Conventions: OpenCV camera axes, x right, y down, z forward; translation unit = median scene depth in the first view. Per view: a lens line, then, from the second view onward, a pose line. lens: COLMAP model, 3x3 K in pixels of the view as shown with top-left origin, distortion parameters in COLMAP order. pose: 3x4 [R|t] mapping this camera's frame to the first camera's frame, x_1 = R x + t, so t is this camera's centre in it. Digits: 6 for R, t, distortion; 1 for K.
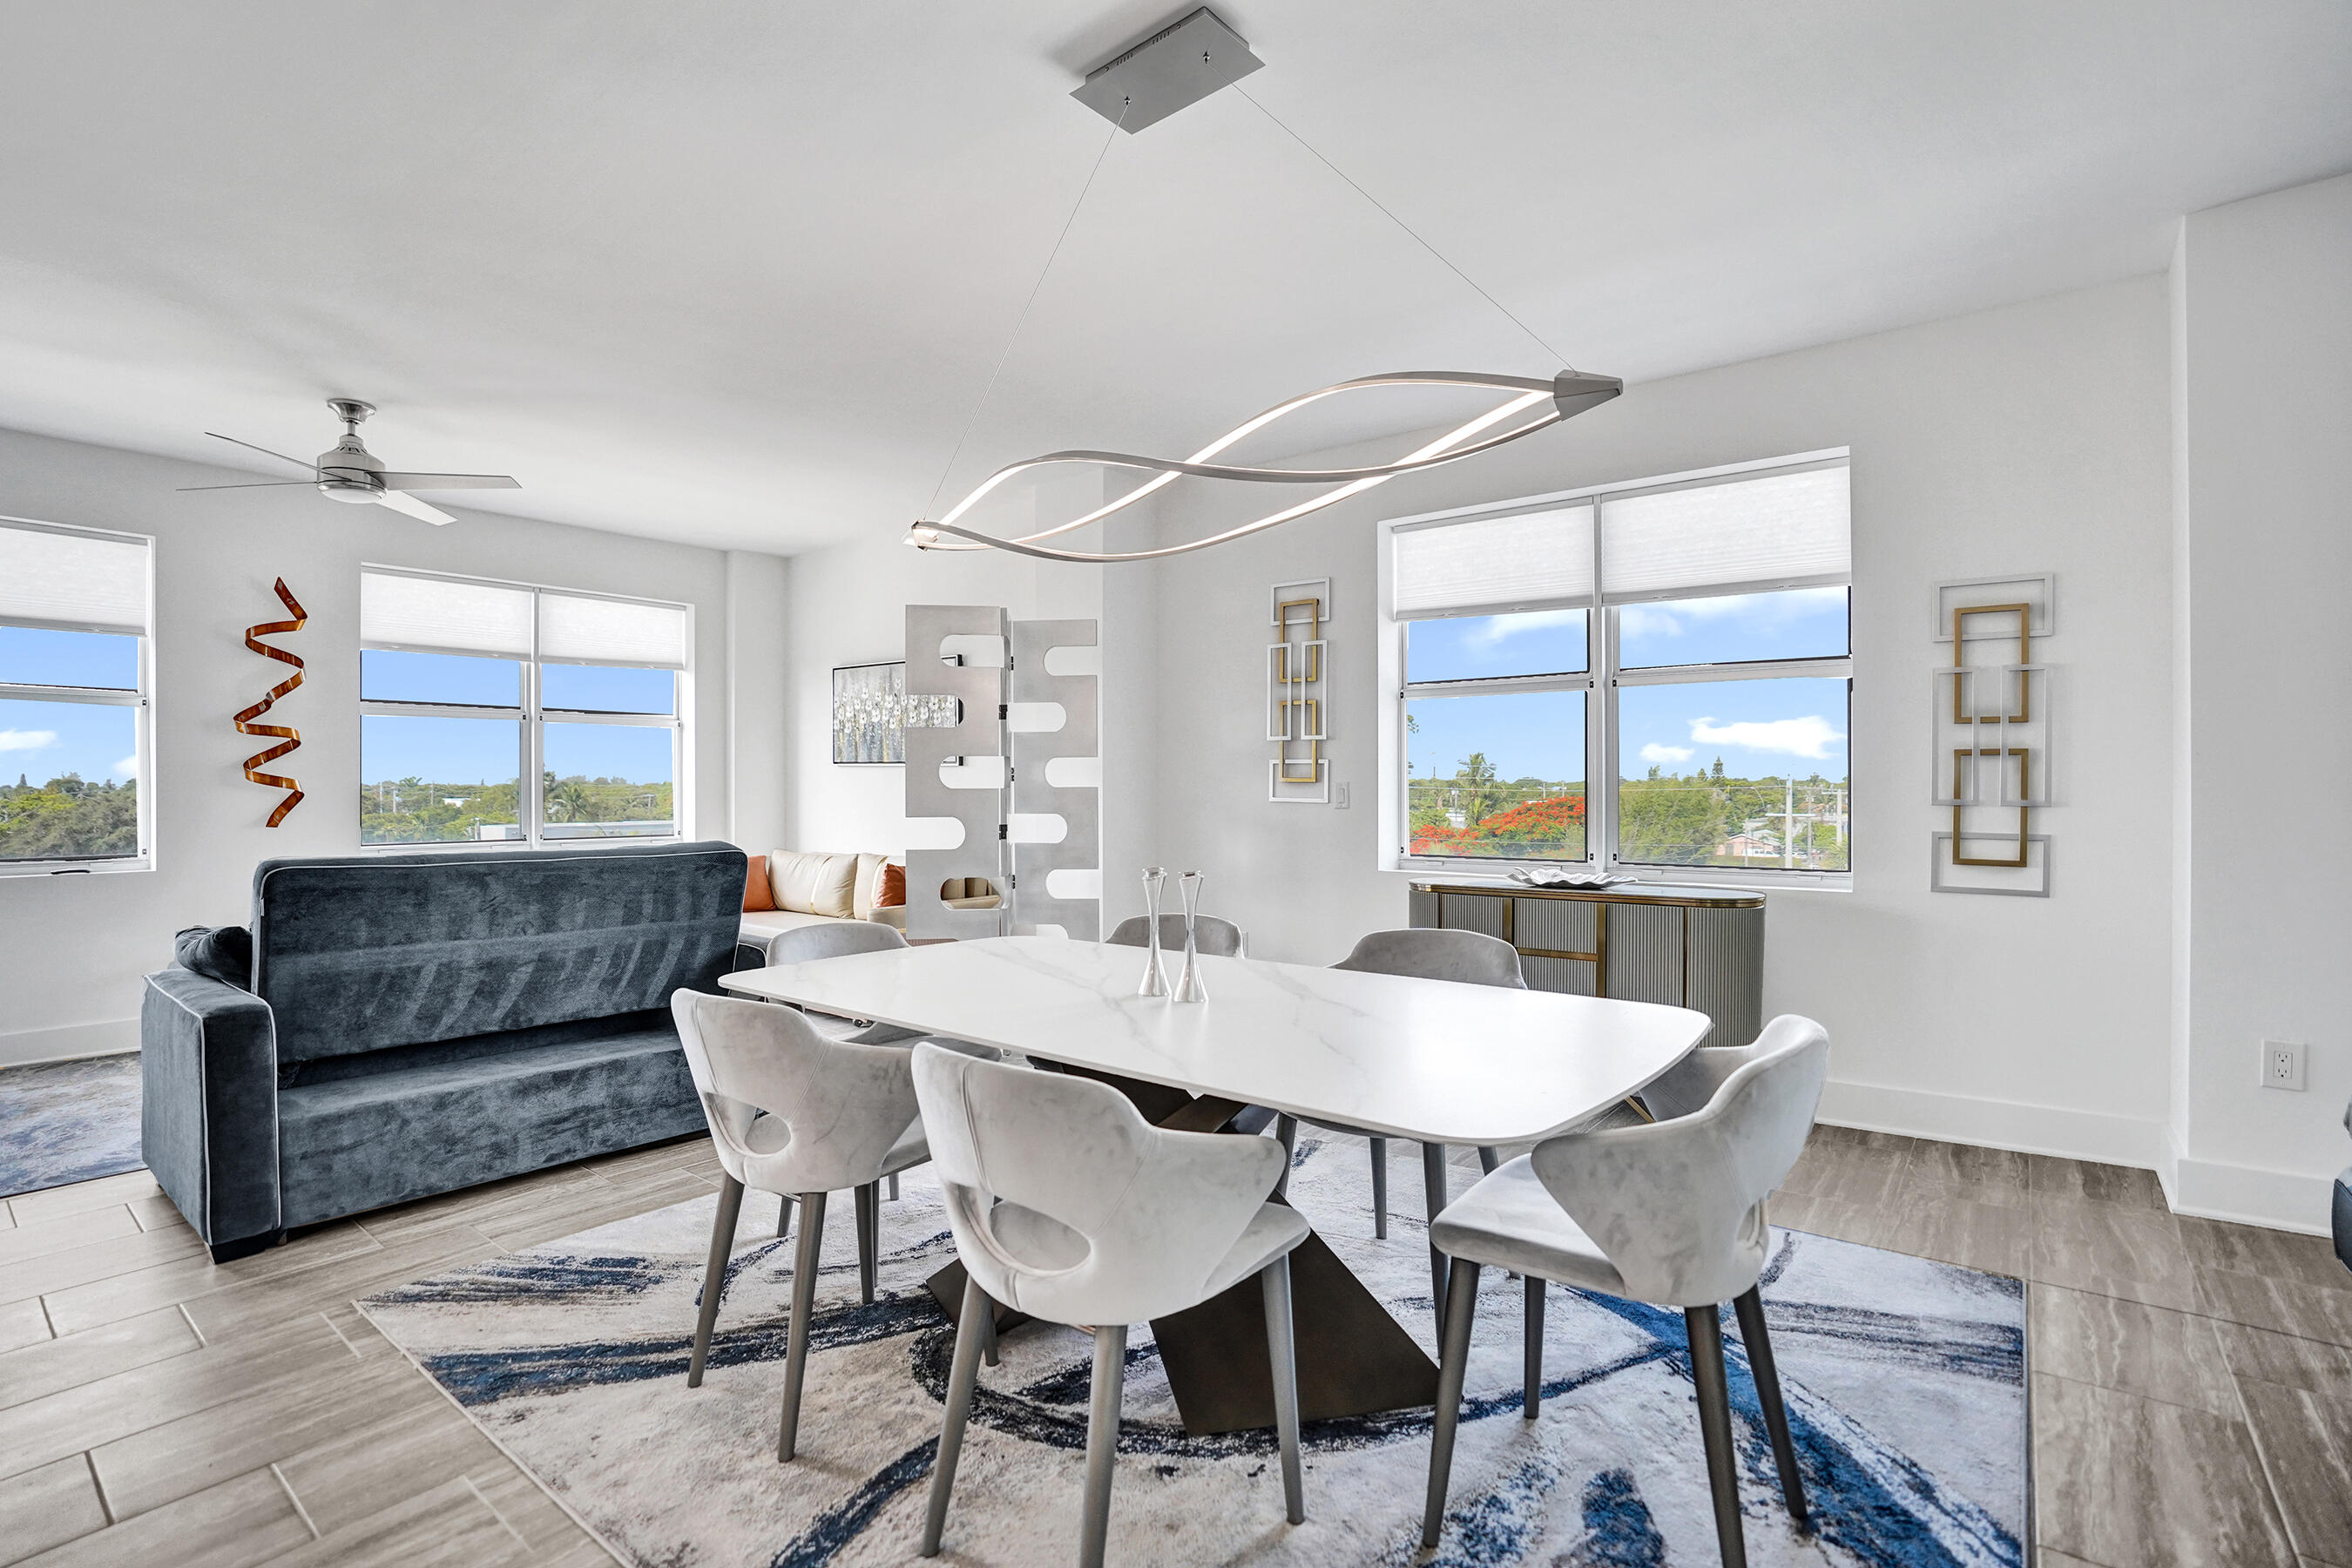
lens RADIAL K [[1087.7, 0, 1166.0], [0, 1087.7, 793.1], [0, 0, 1]] dist [-0.056716, 0.018990]
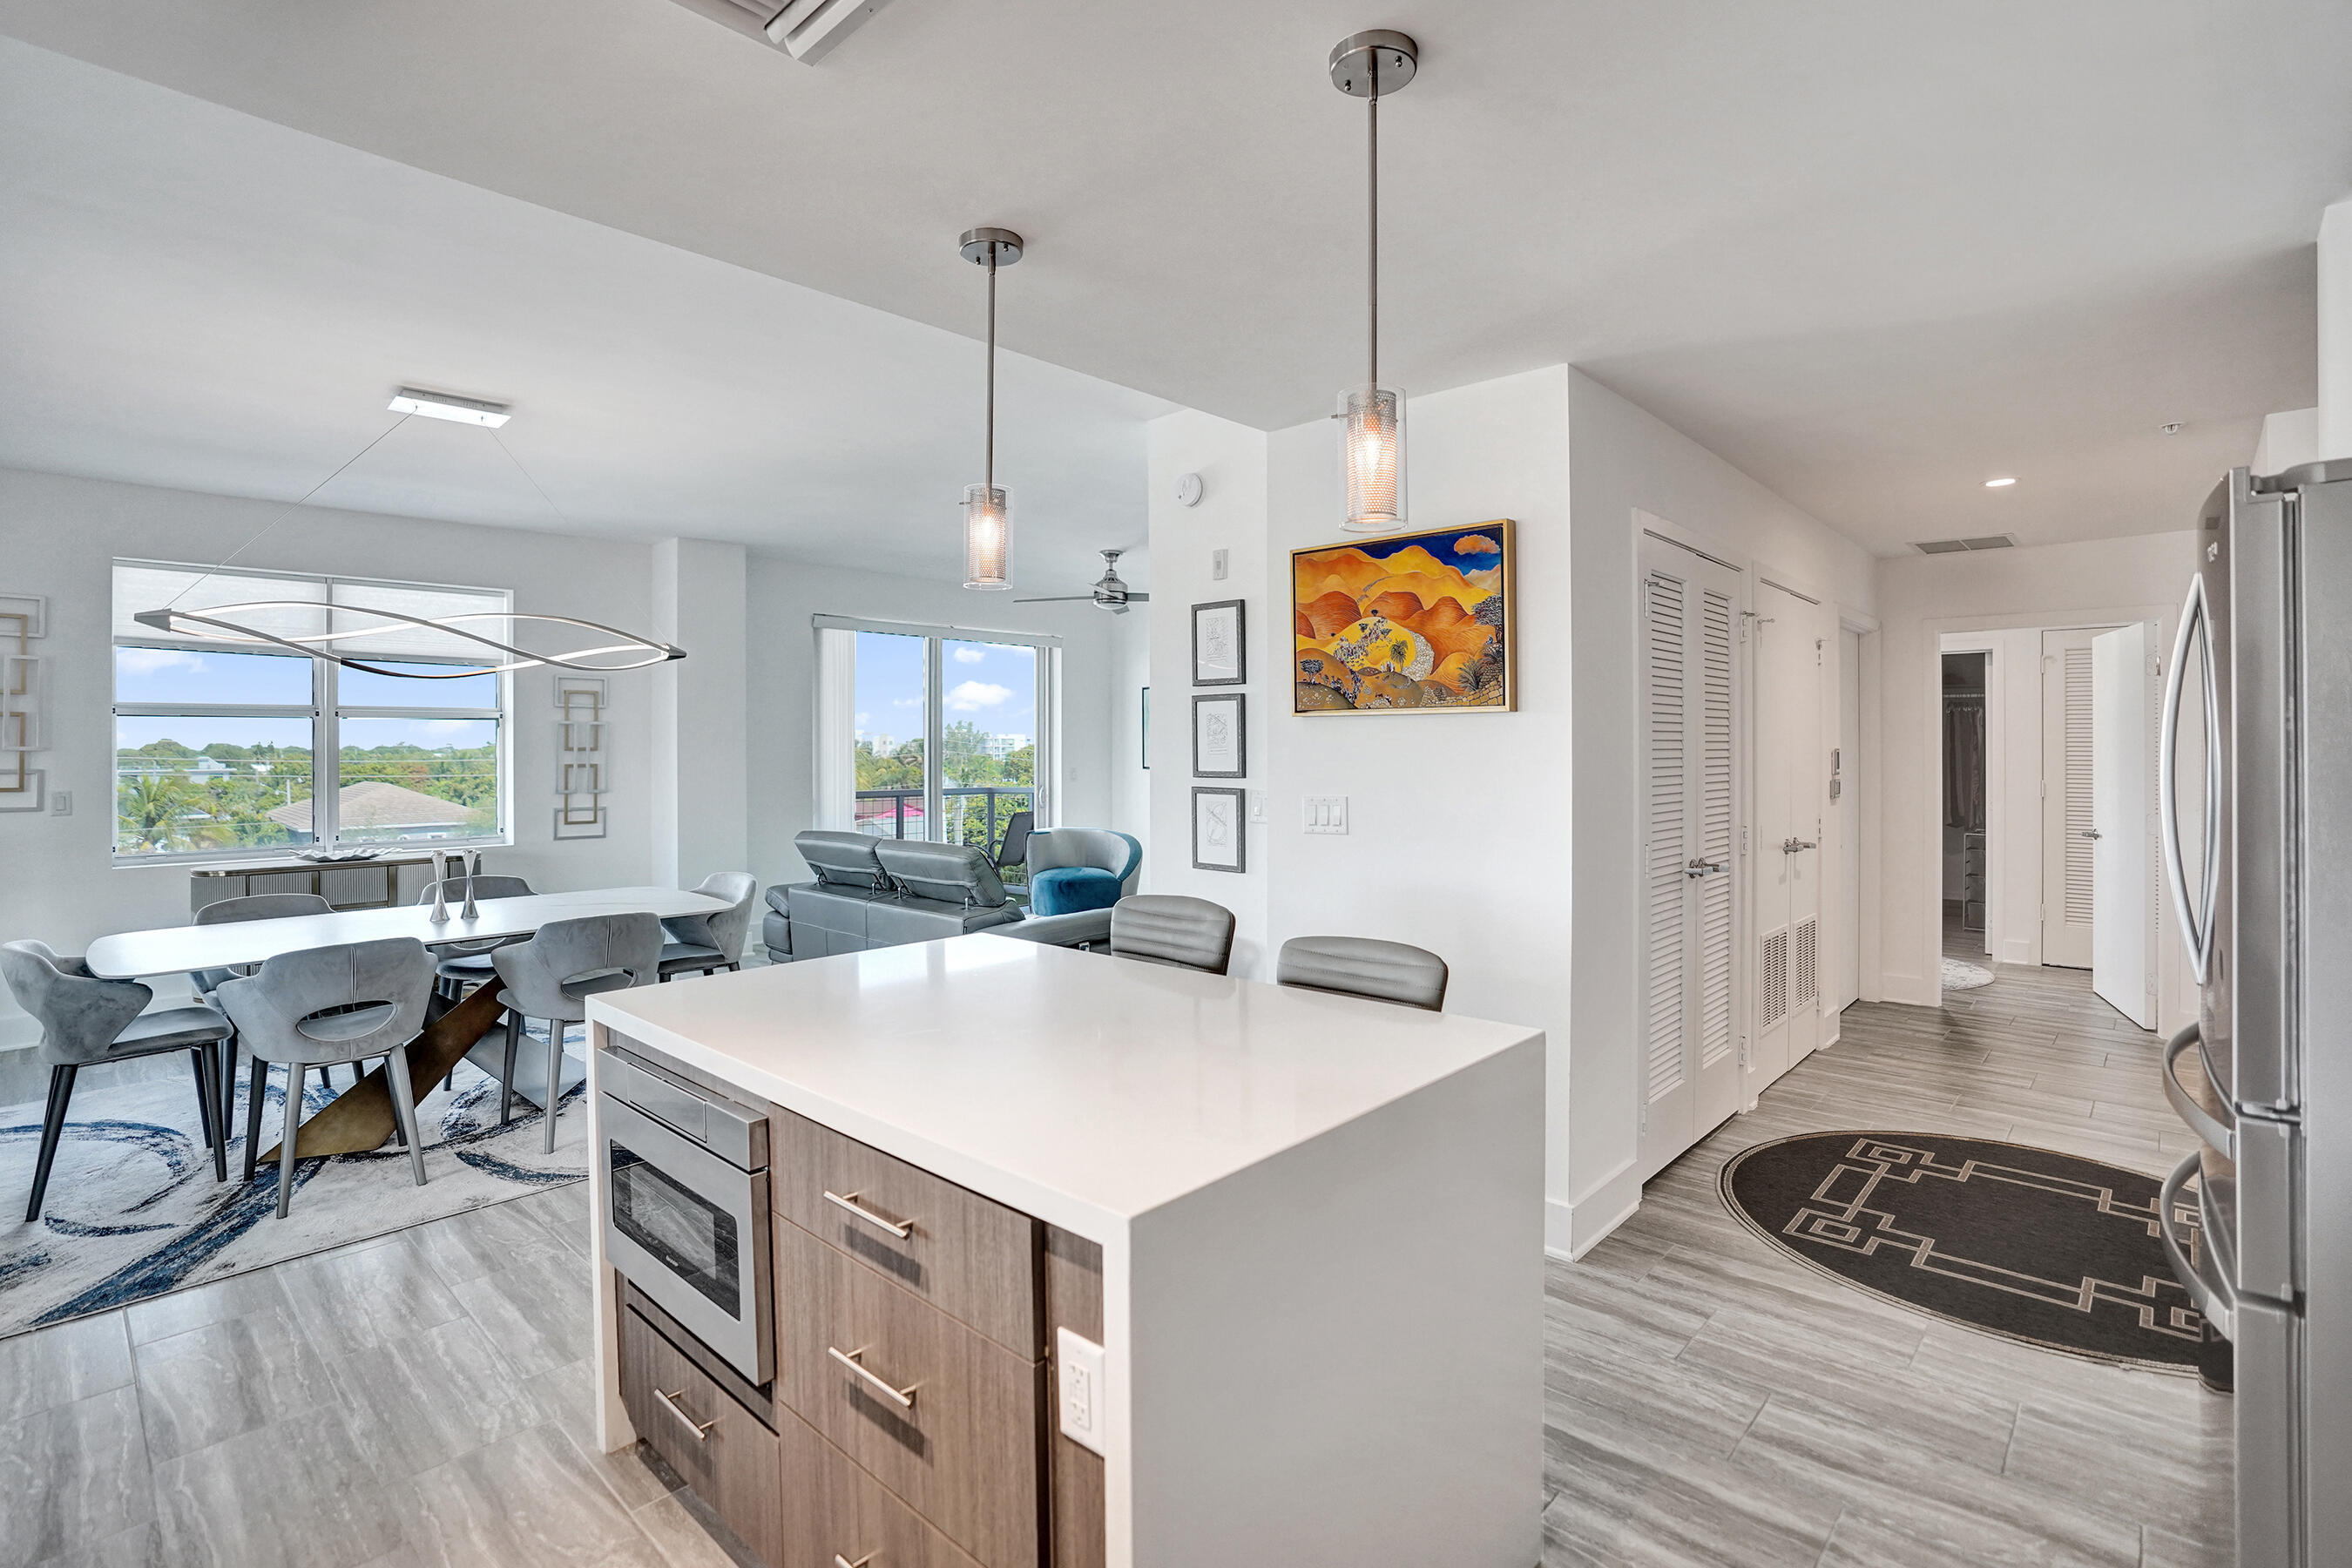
lens RADIAL K [[1112.9, 0, 1166.4], [0, 1112.9, 748.8], [0, 0, 1]] dist [-0.065705, 0.023286]
pose [[0.077831, 0.001249, 0.996966, -0.916912], [0.008512, 0.999962, -0.001918, -0.045703], [-0.996930, 0.008635, 0.077818, -0.184420]]
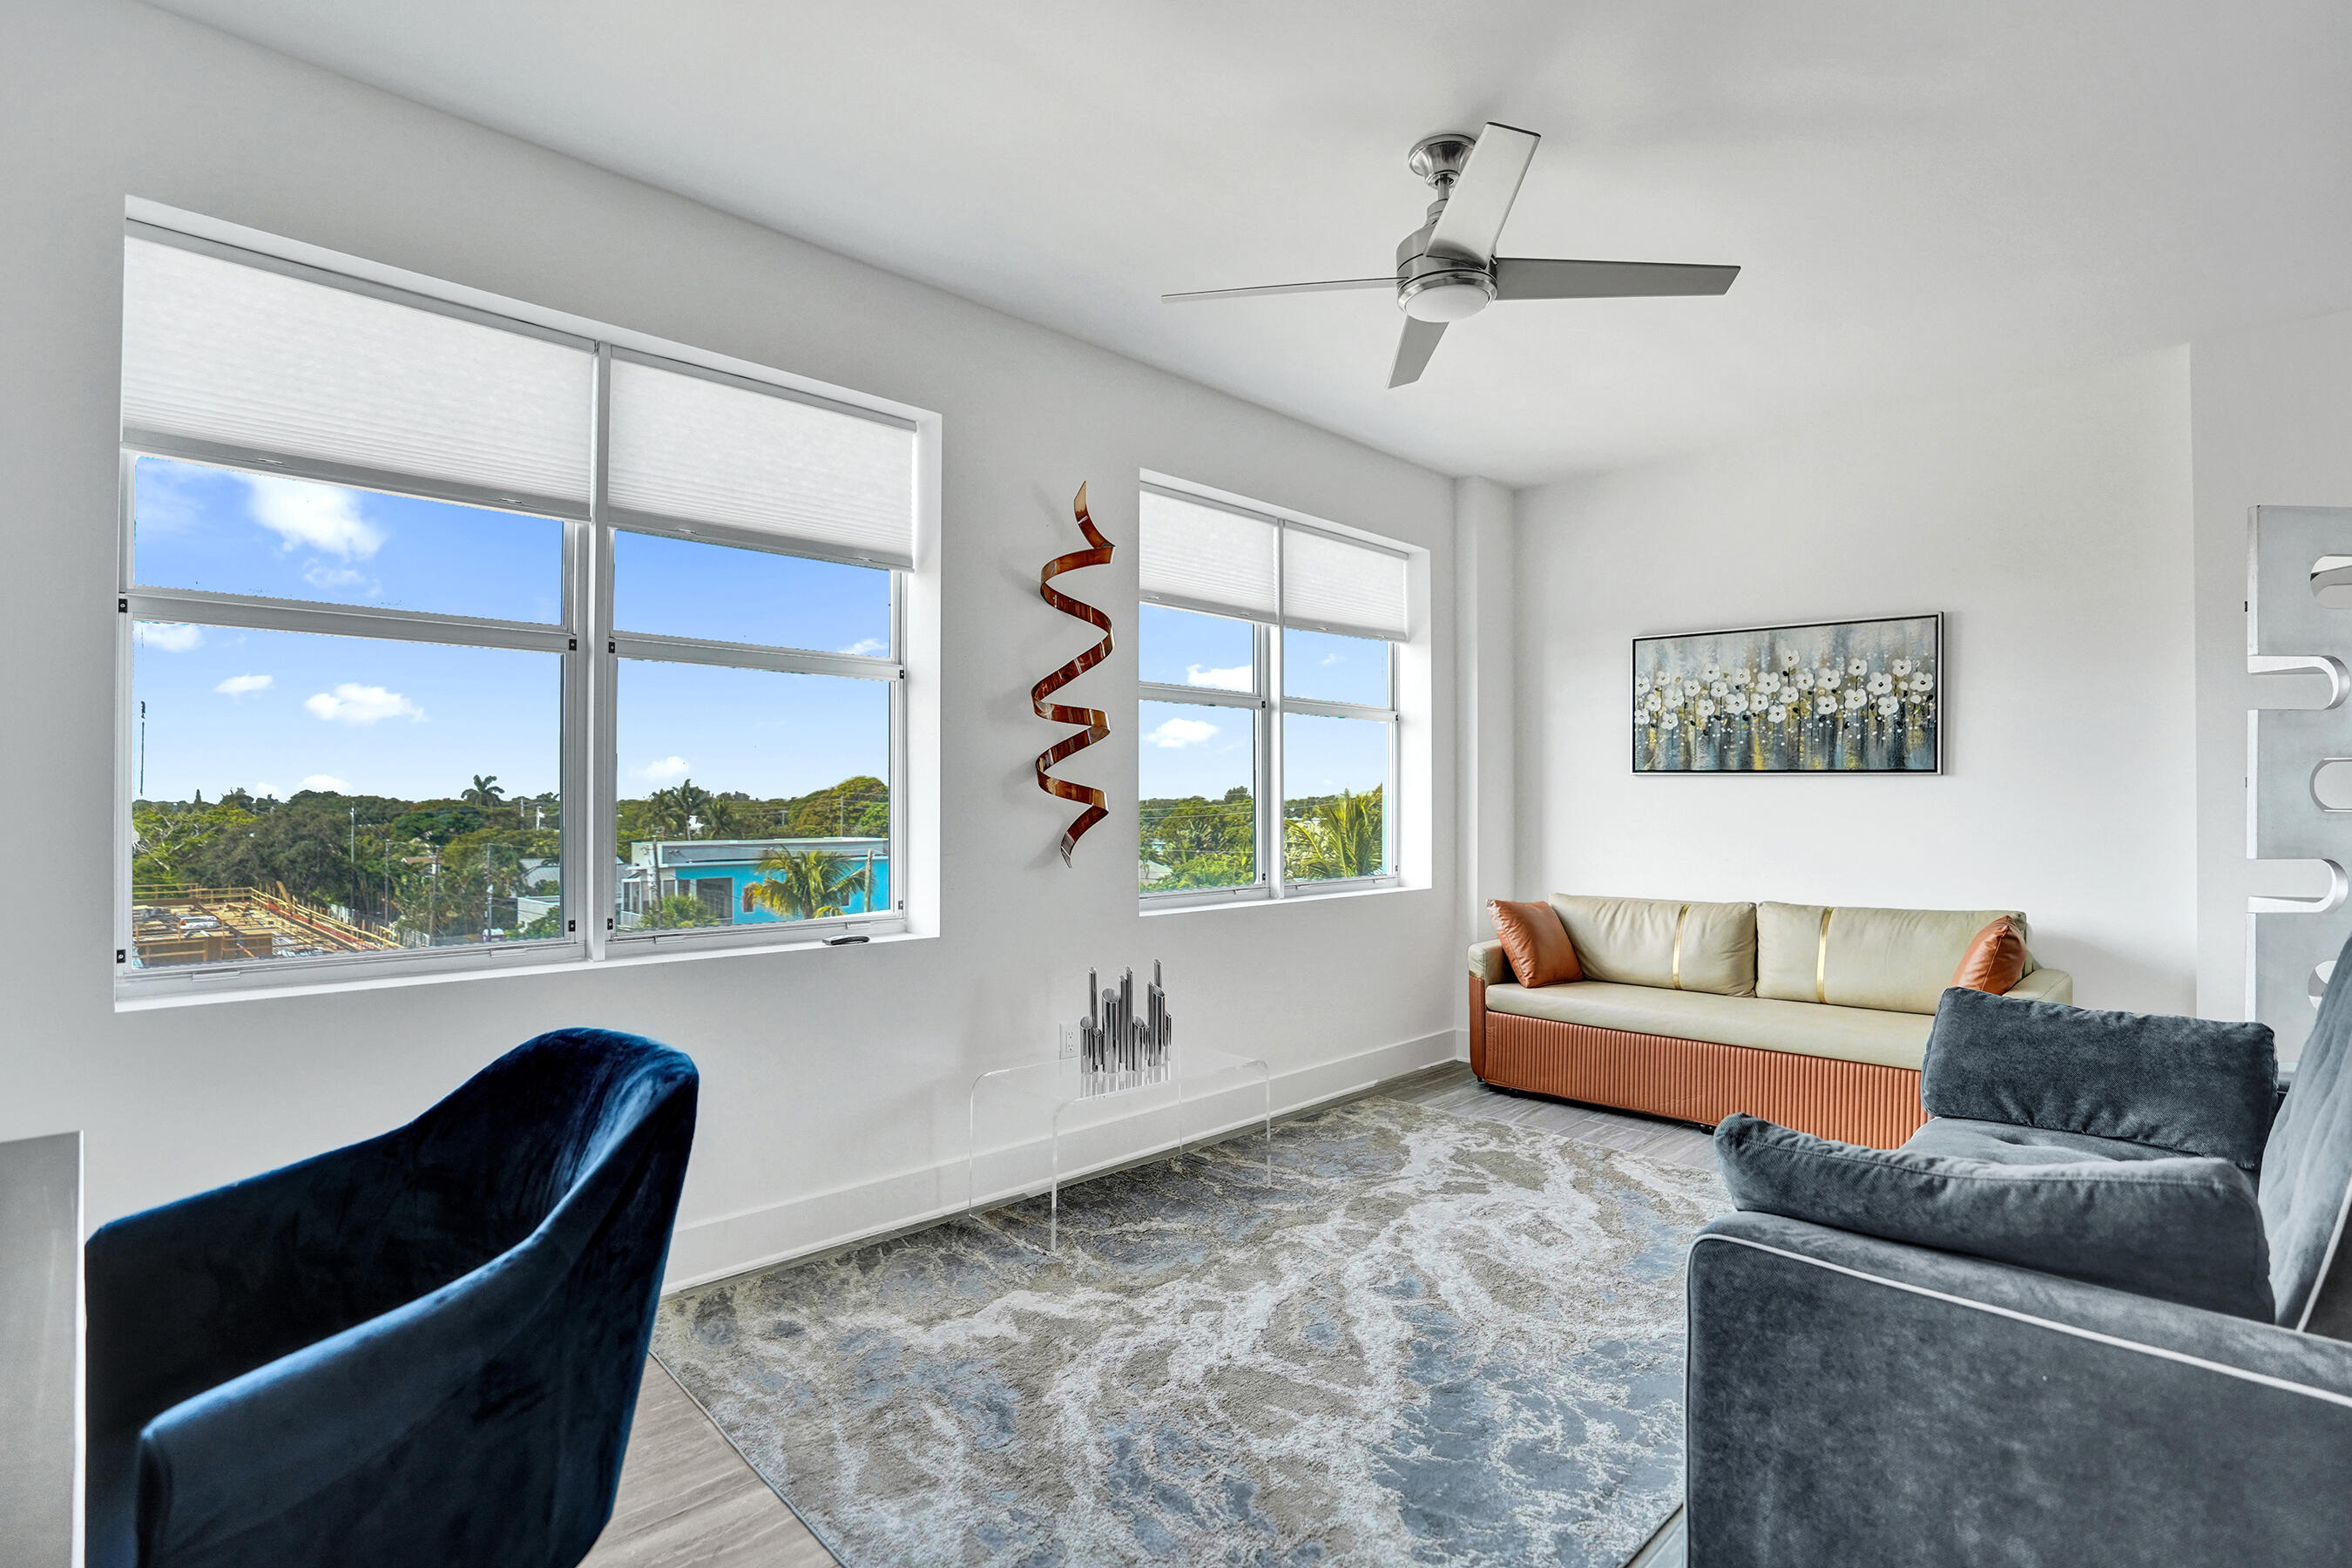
lens RADIAL K [[1147.8, 0, 1171.1], [0, 1147.8, 802.5], [0, 0, 1]] dist [-0.062345, 0.024905]
pose [[0.994105, 0.001164, -0.108418, -0.855950], [-0.001830, 0.999980, -0.006044, -0.004755], [0.108409, 0.006207, 0.994087, 0.367807]]
